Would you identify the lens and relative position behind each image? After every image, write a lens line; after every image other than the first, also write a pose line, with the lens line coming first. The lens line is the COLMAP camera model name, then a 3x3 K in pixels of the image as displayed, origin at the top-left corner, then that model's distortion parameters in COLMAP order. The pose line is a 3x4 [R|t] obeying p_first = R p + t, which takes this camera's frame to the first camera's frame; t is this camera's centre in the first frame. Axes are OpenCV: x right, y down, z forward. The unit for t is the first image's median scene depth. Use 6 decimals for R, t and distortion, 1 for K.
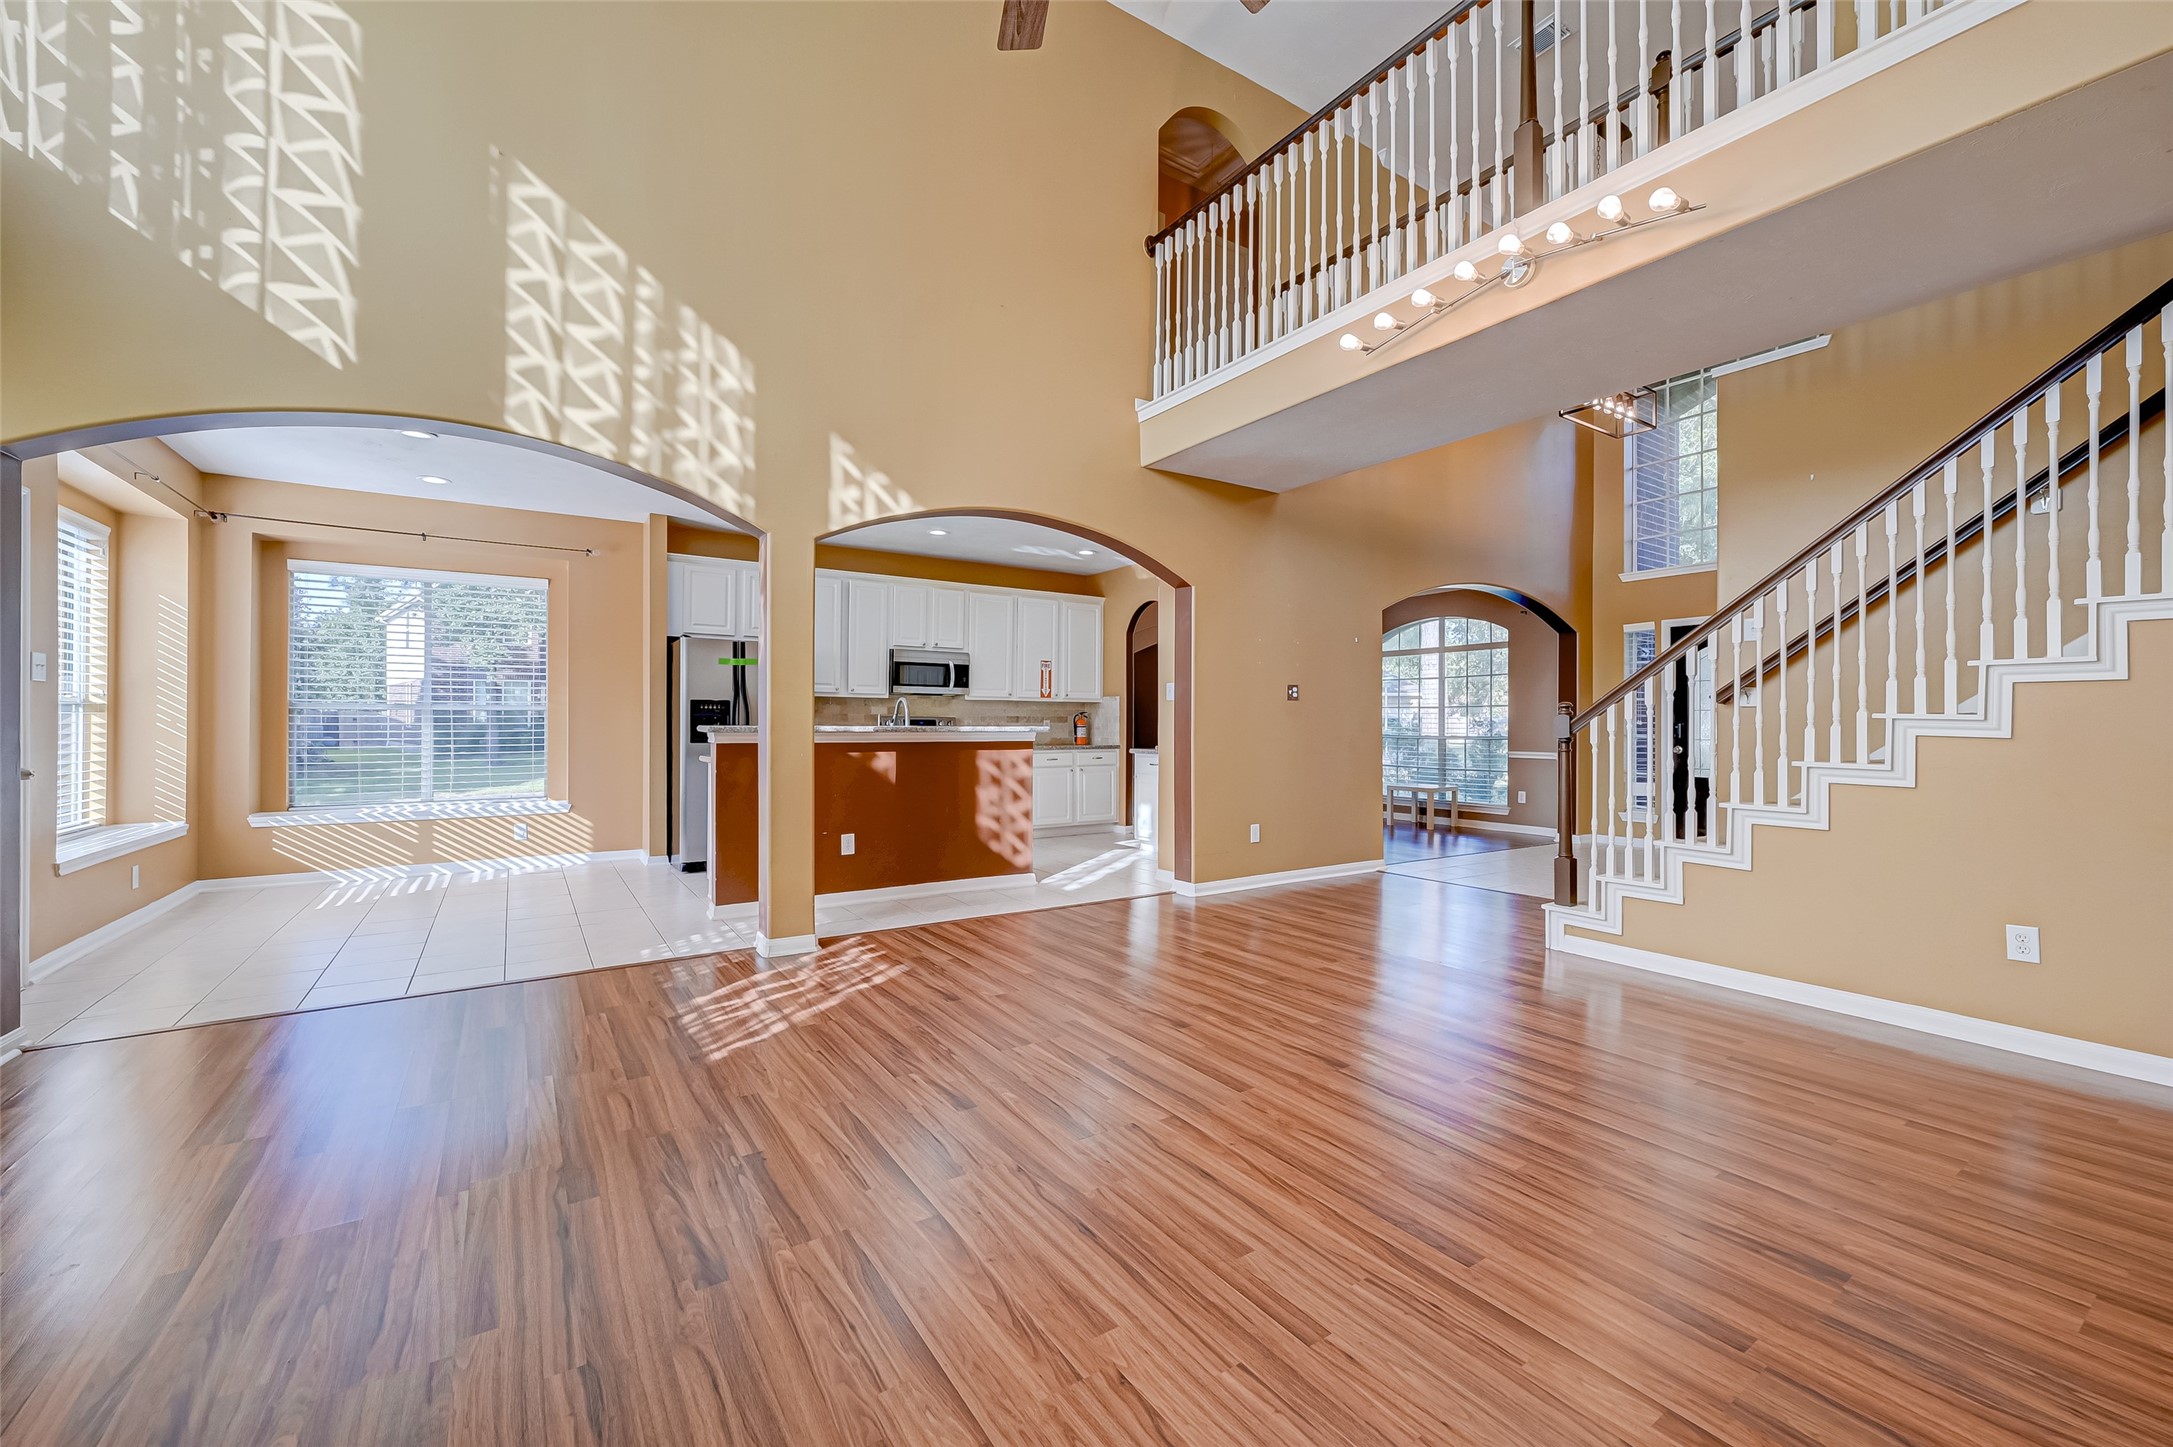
lens RADIAL K [[860.0, 0, 1086.5], [0, 860.0, 723.5], [0, 0, 1]] dist [-0.000600, 0.000259]
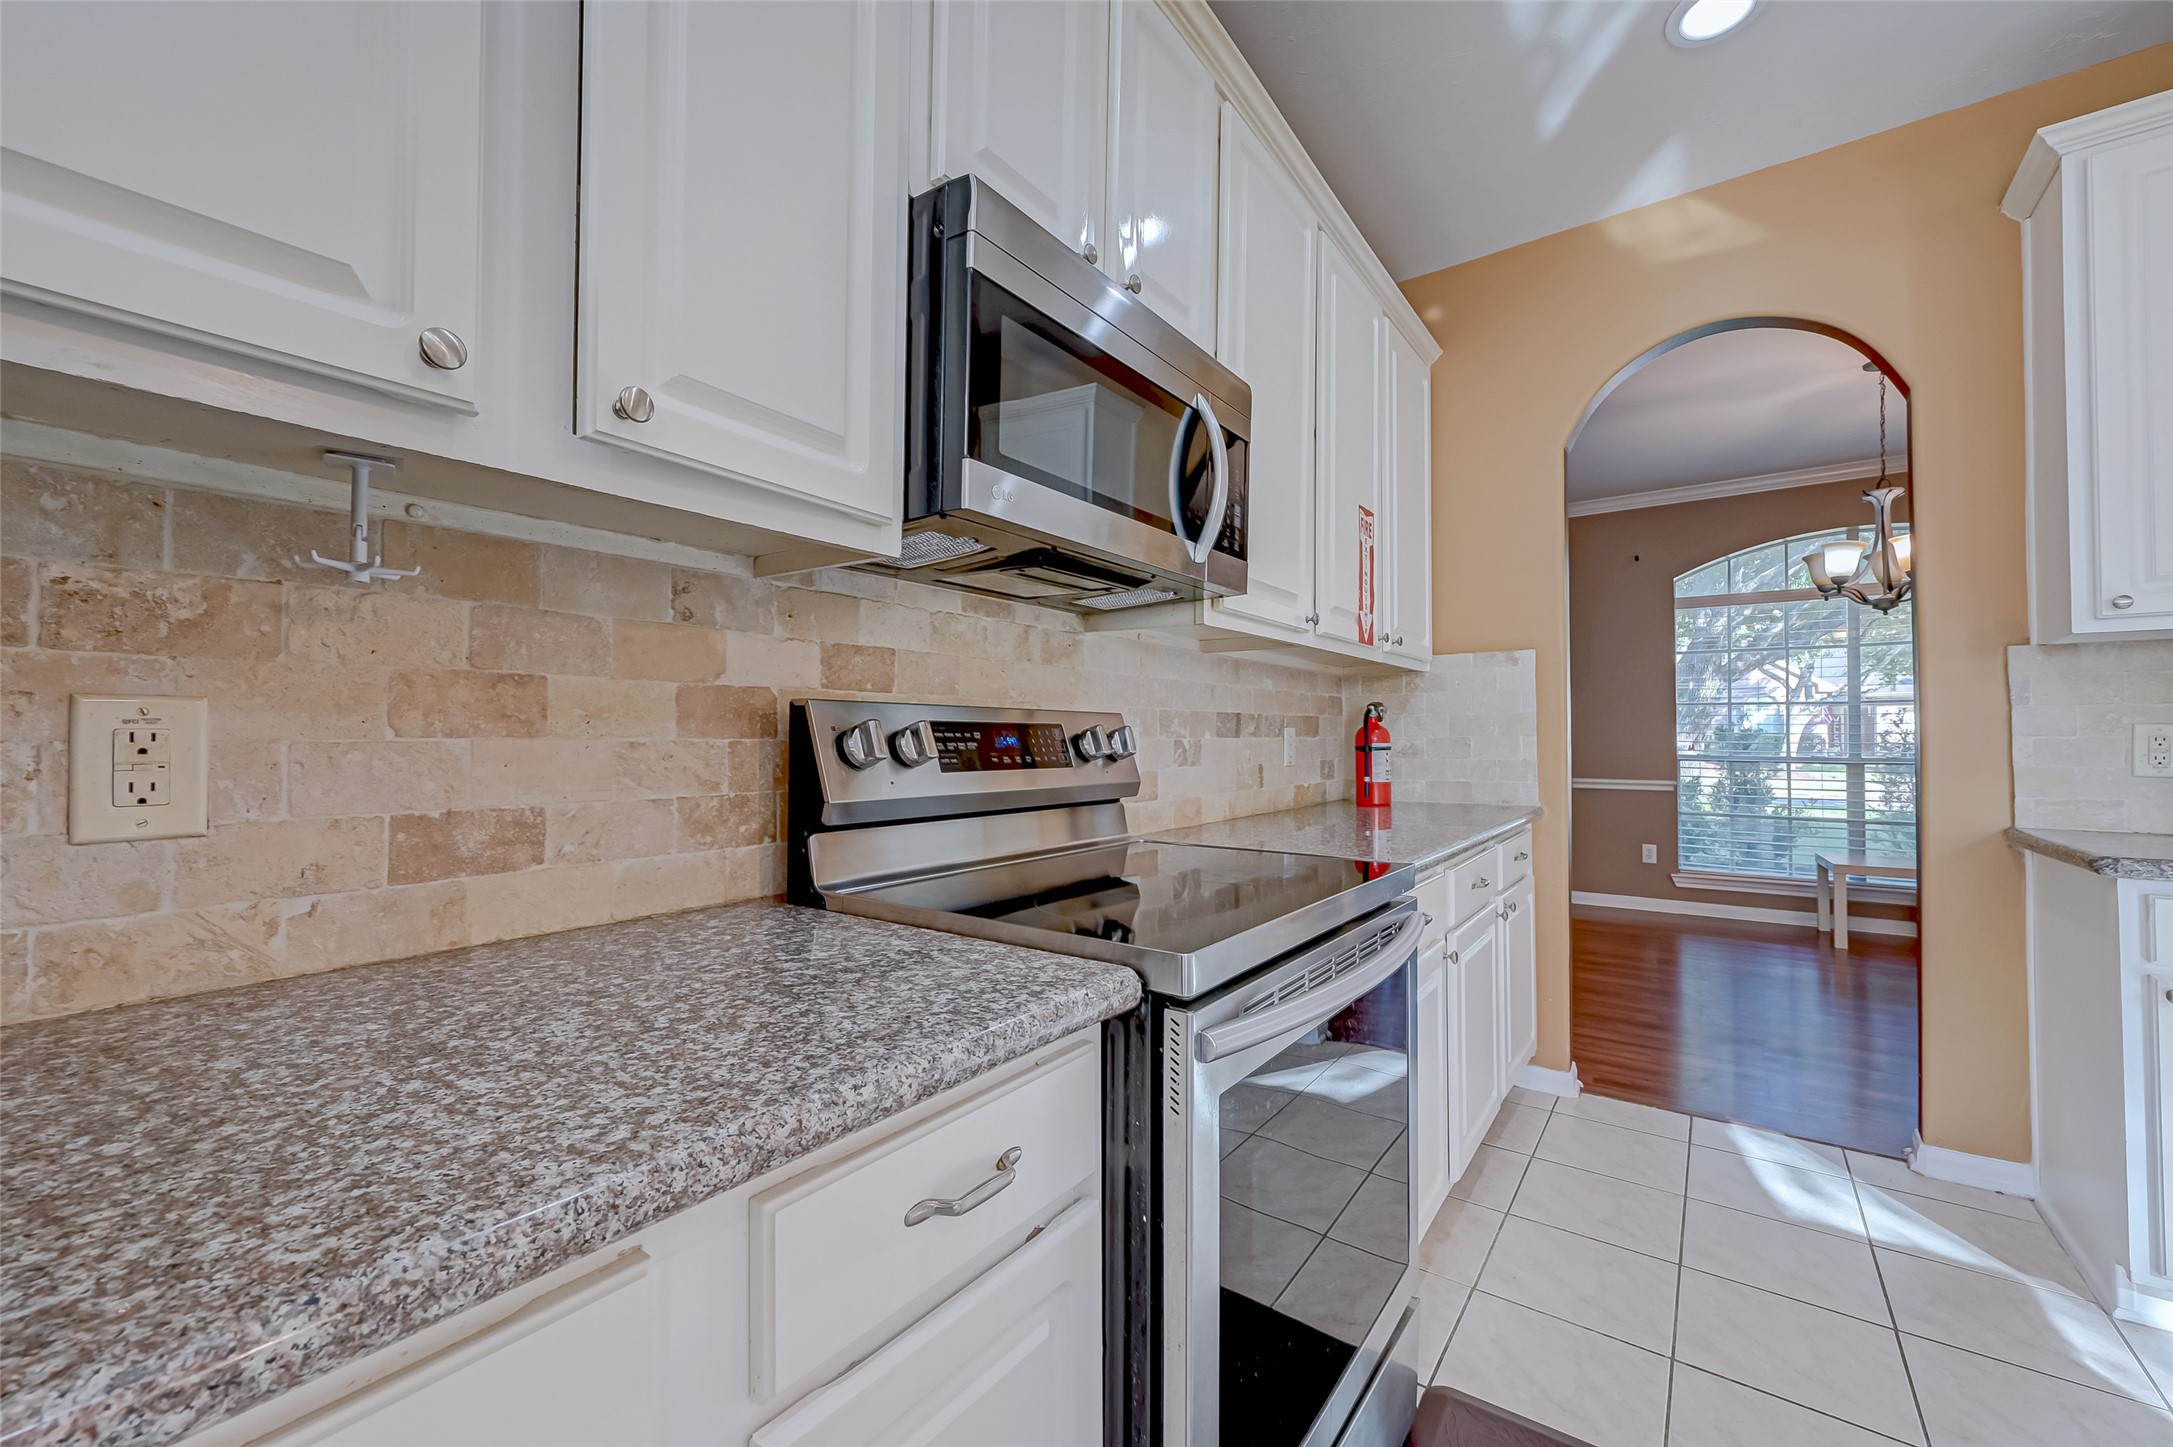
lens RADIAL K [[856.9, 0, 1082.9], [0, 856.9, 724.7], [0, 0, 1]] dist [0.001243, 0.000167]
pose [[0.939162, -0.002287, 0.343467, -0.507738], [0.006531, 0.999916, -0.011199, -0.005546], [-0.343413, 0.012761, 0.939098, 1.810921]]
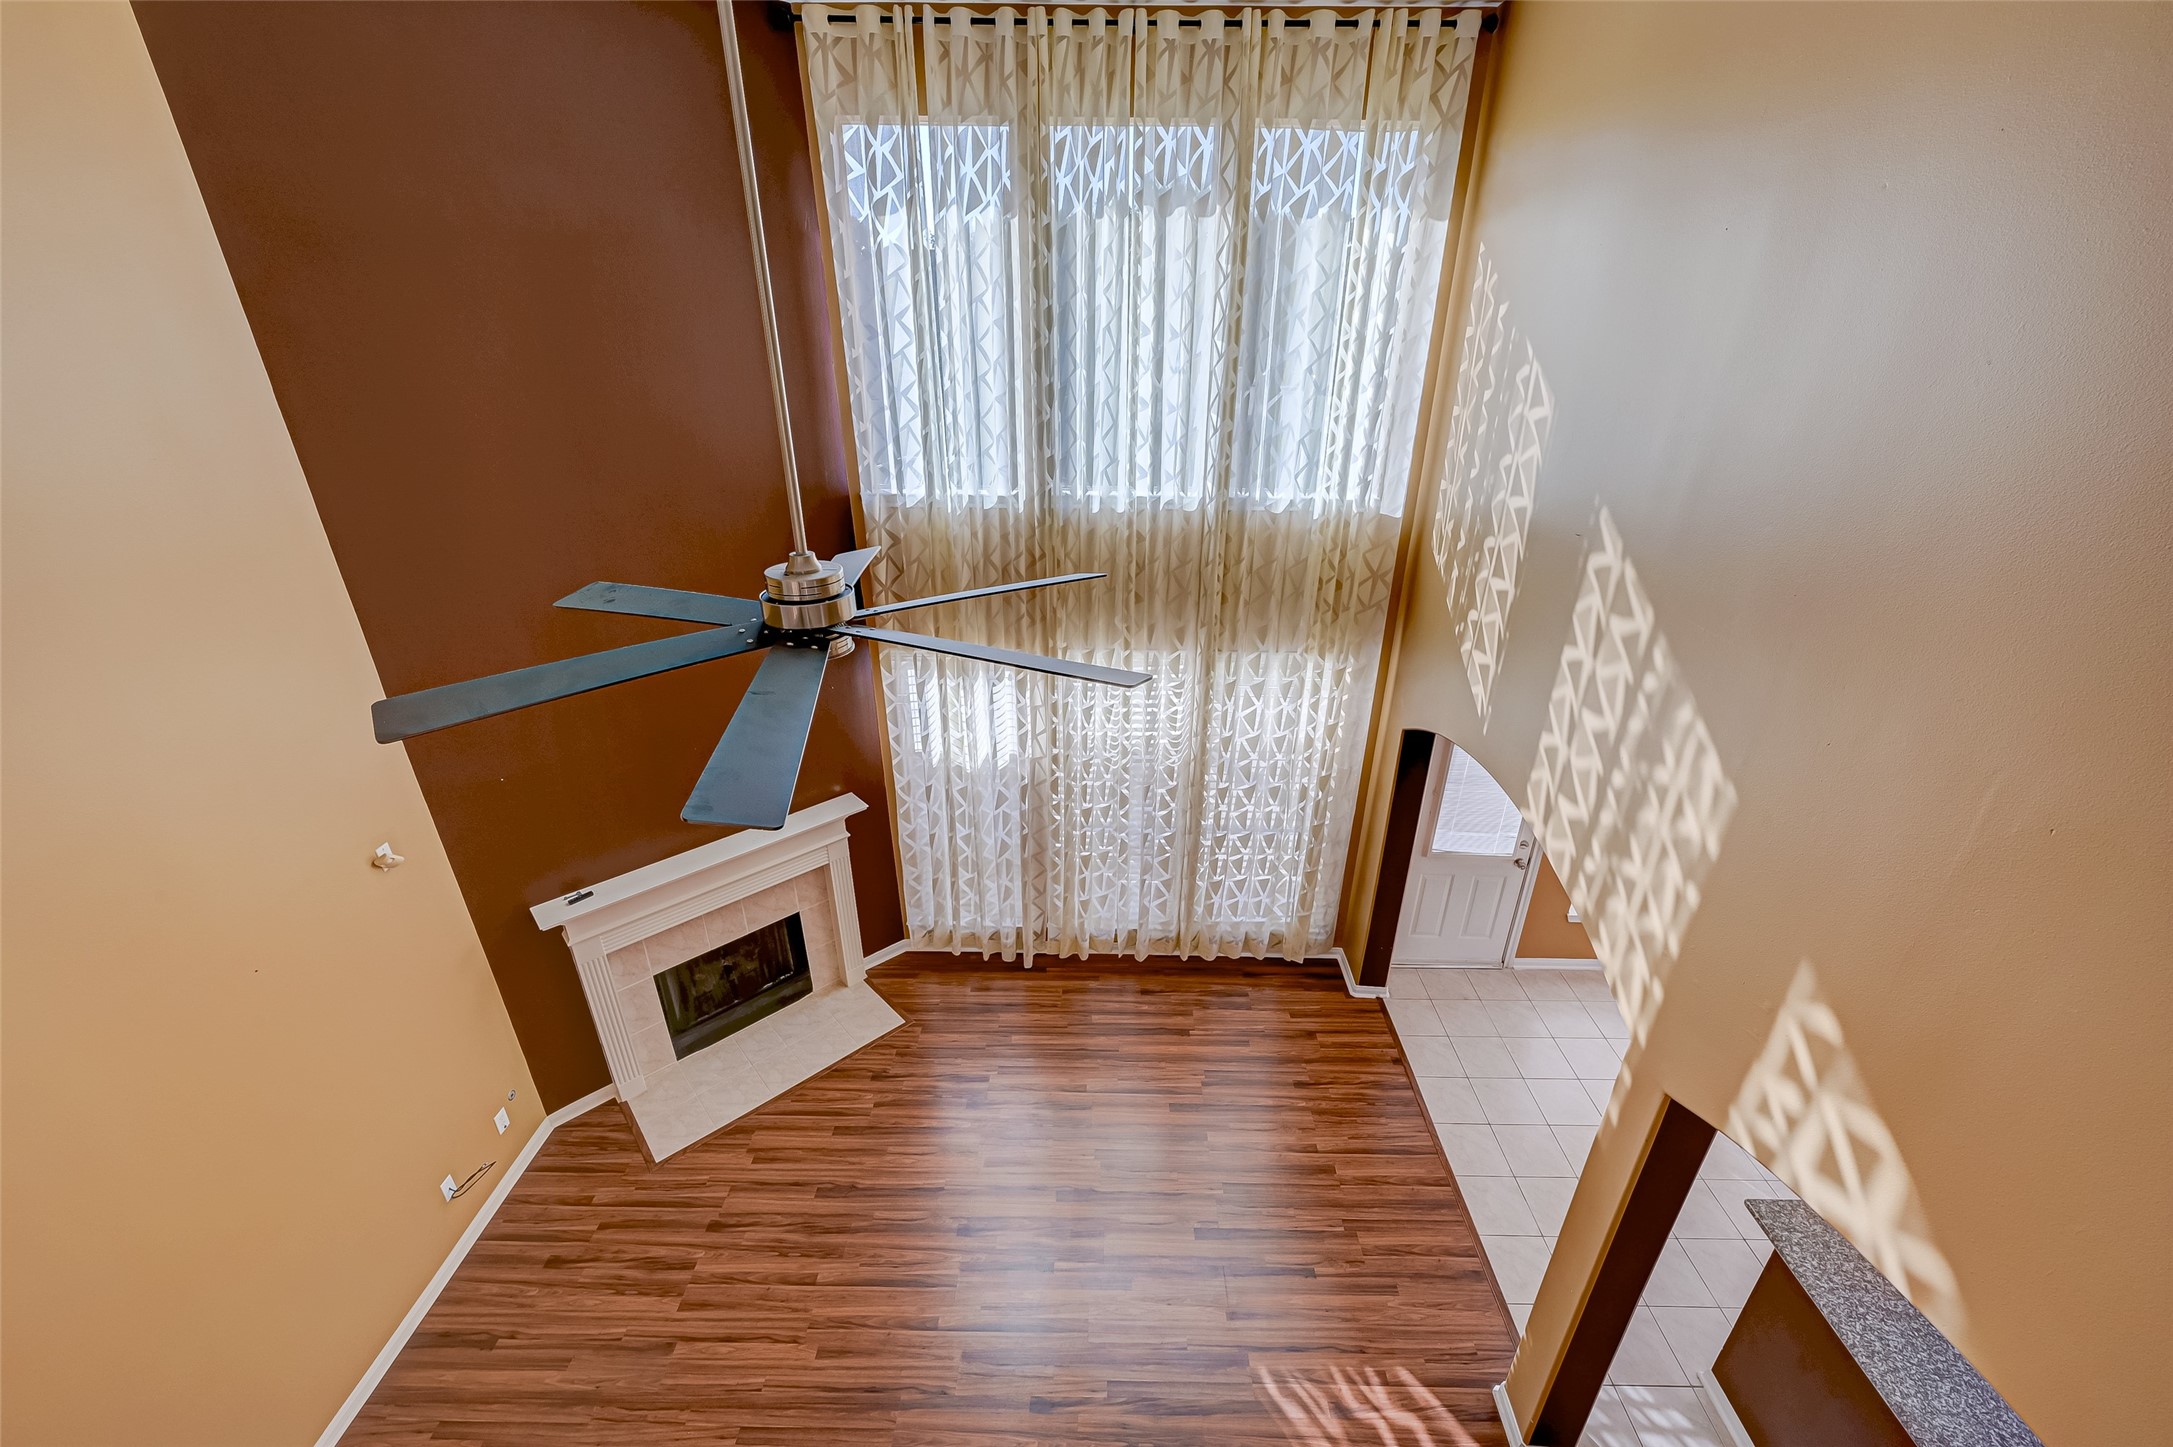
lens RADIAL K [[860.0, 0, 1086.5], [0, 860.0, 723.5], [0, 0, 1]] dist [-0.000600, 0.000259]
pose [[-0.576410, 0.347053, -0.739801, 0.319066], [0.002701, 0.906135, 0.422979, -0.802950], [0.817156, 0.241811, -0.523243, 1.029168]]
